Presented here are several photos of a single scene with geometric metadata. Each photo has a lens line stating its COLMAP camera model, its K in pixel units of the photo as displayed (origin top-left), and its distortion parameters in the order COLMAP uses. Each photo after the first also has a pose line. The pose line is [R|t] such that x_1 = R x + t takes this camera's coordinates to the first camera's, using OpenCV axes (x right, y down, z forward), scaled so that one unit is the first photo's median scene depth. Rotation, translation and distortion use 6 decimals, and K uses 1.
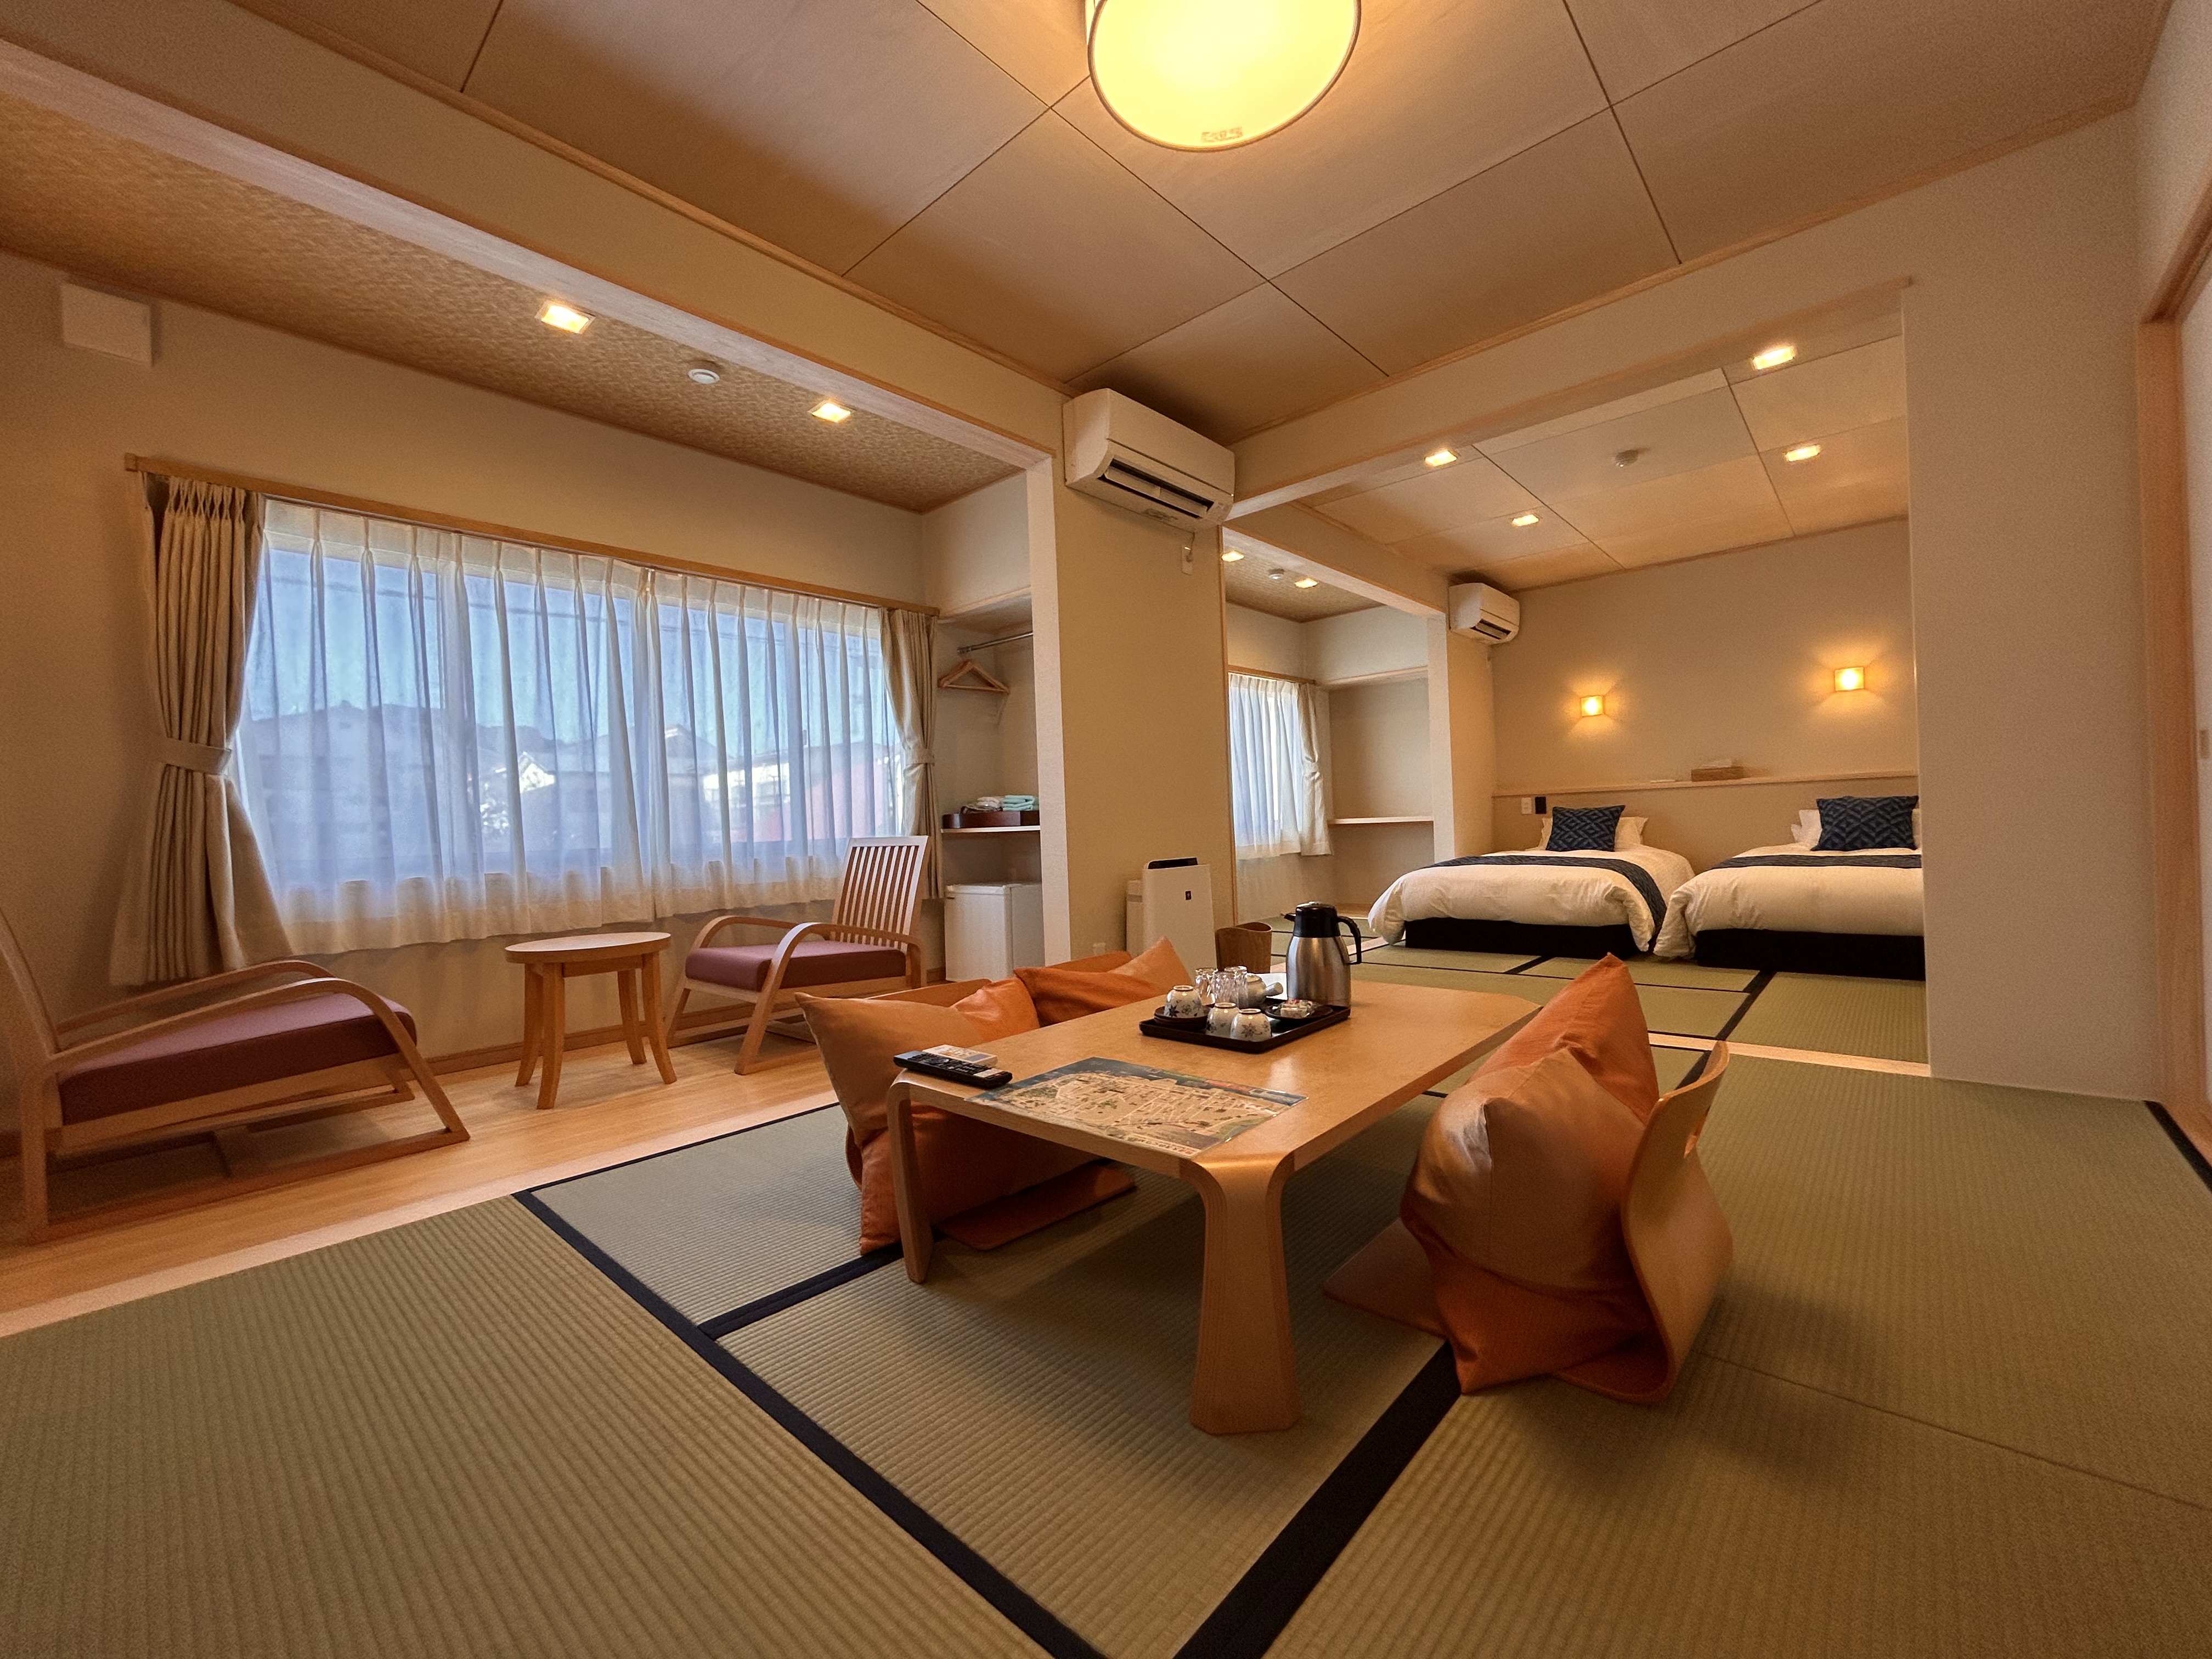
lens RADIAL K [[891.2, 0, 1101.2], [0, 891.2, 832.1], [0, 0, 1]] dist [-0.002014, -0.000155]
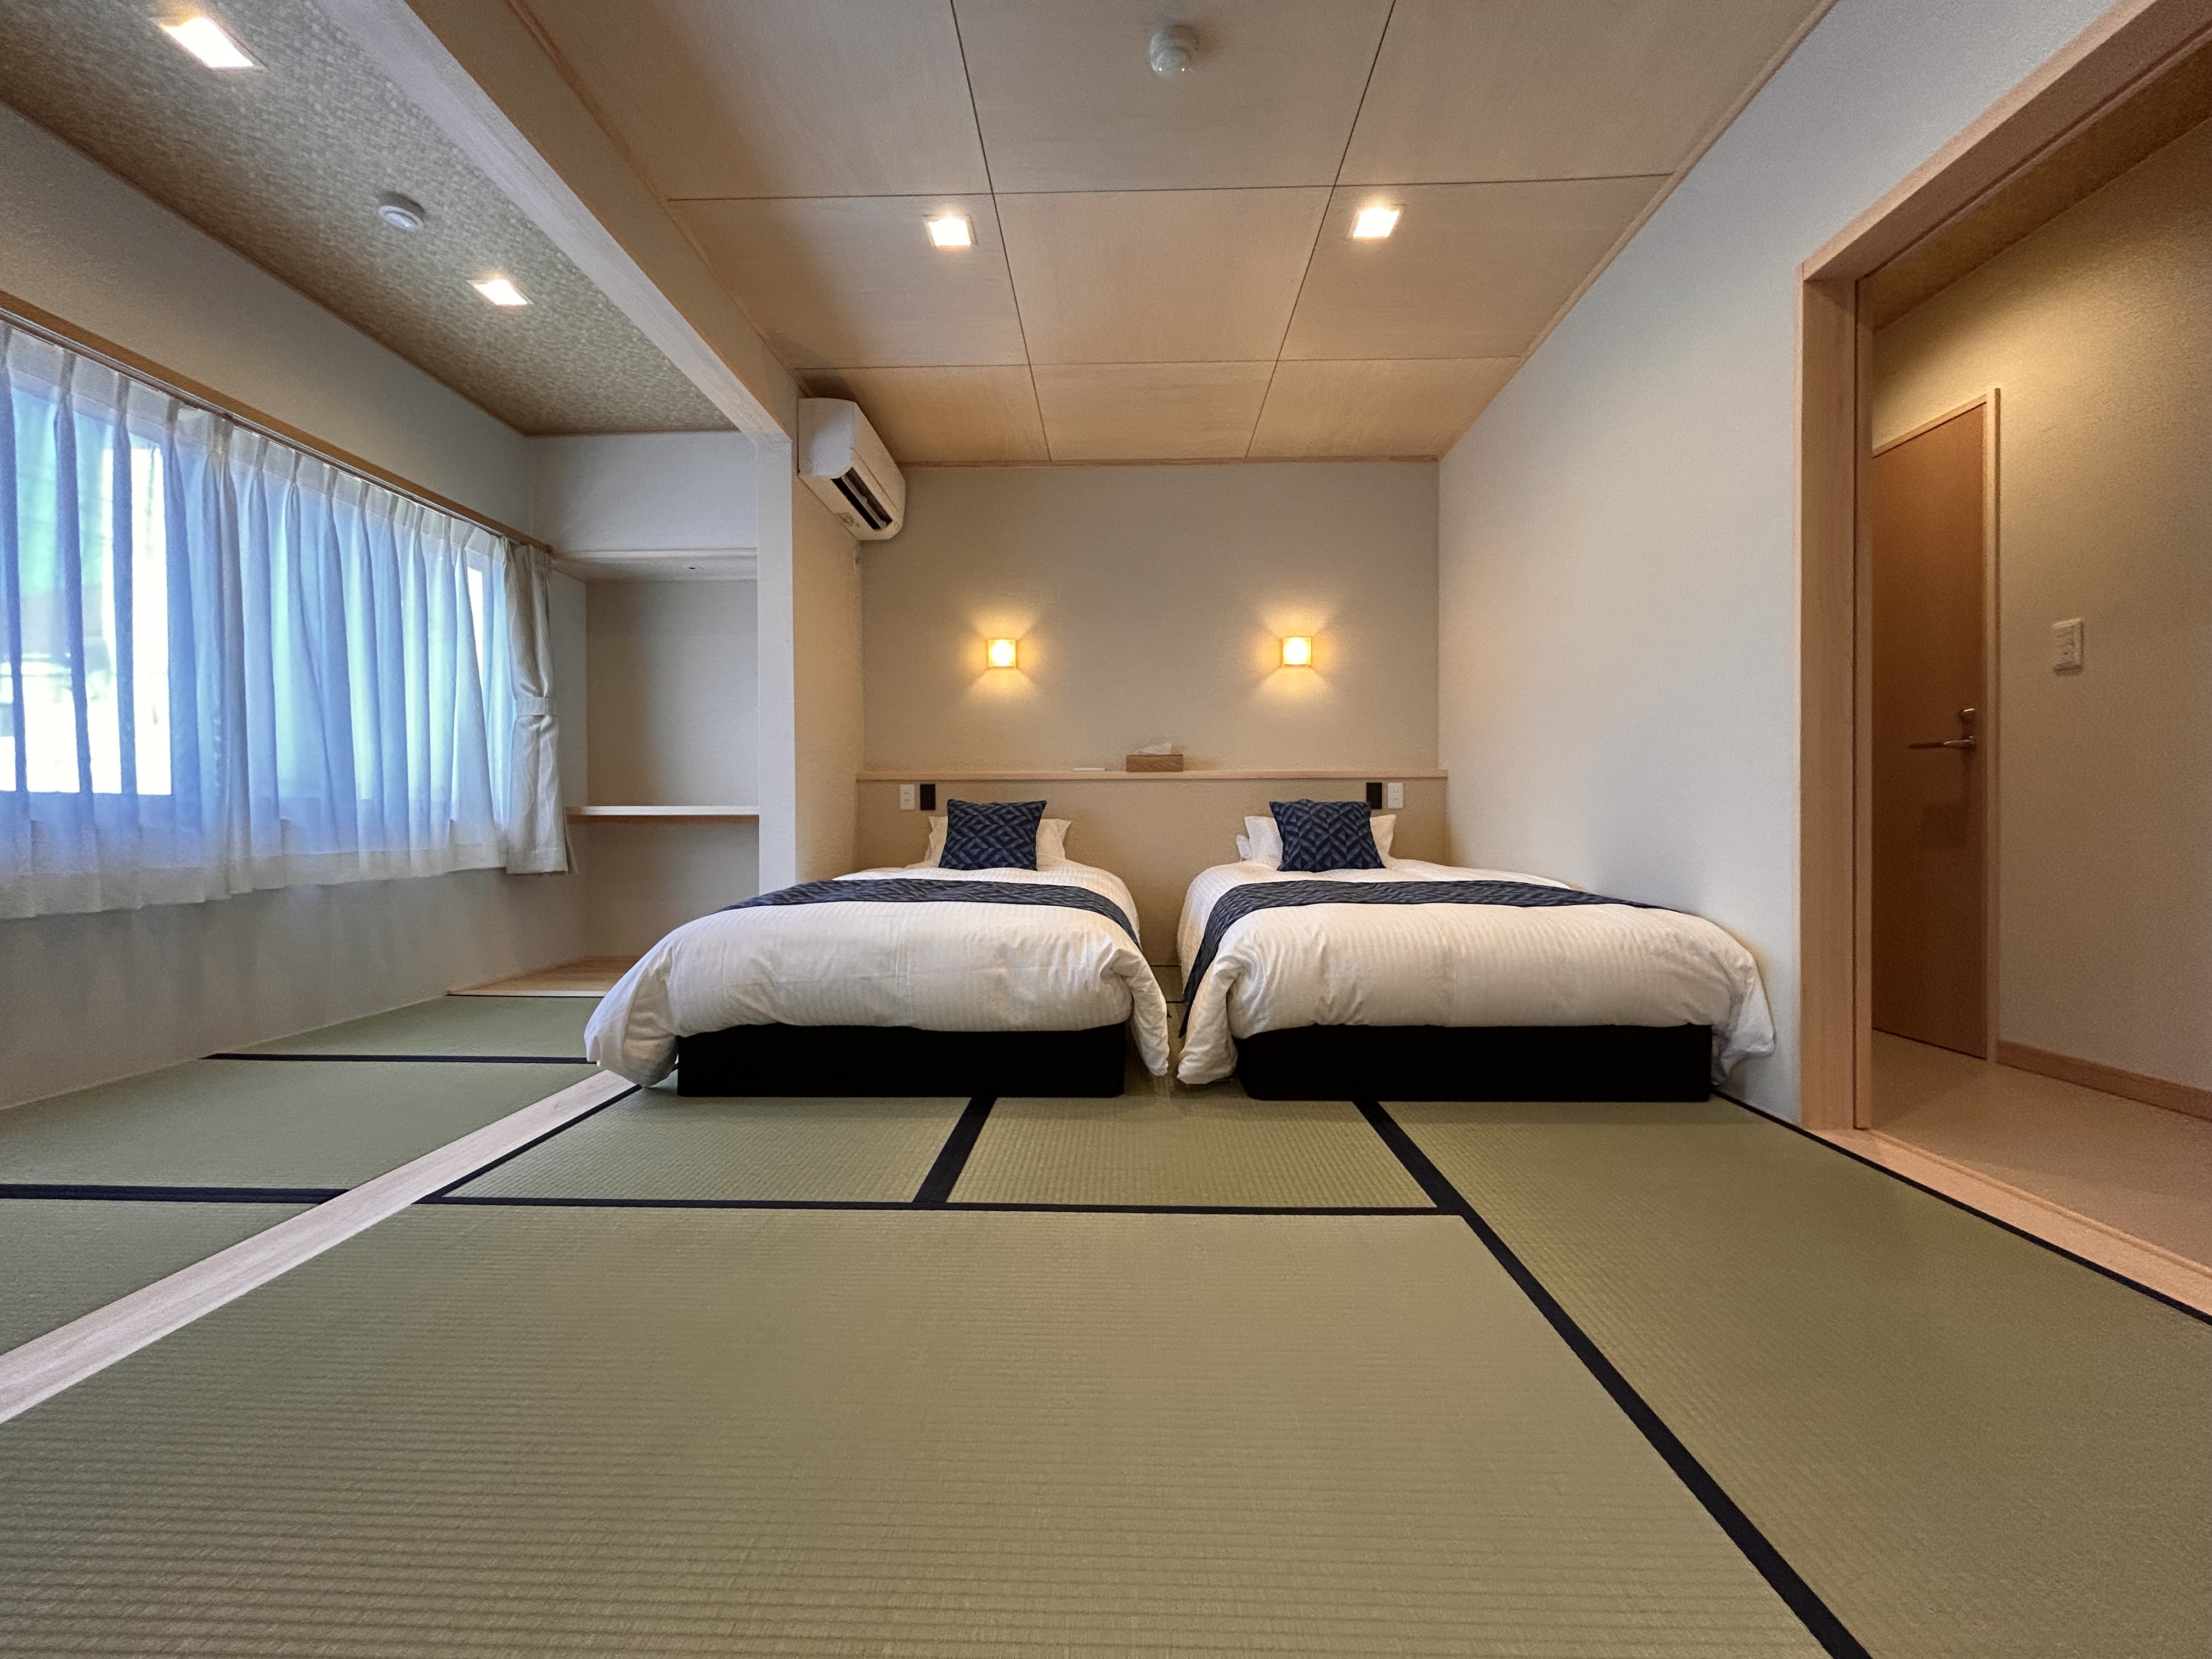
lens RADIAL K [[891.2, 0, 1101.2], [0, 891.2, 832.1], [0, 0, 1]] dist [-0.002014, -0.000155]
pose [[0.760374, 0.028626, 0.648854, 0.183219], [-0.022873, 0.999589, -0.017296, 0.004237], [-0.649082, -0.001690, 0.760716, 0.461219]]
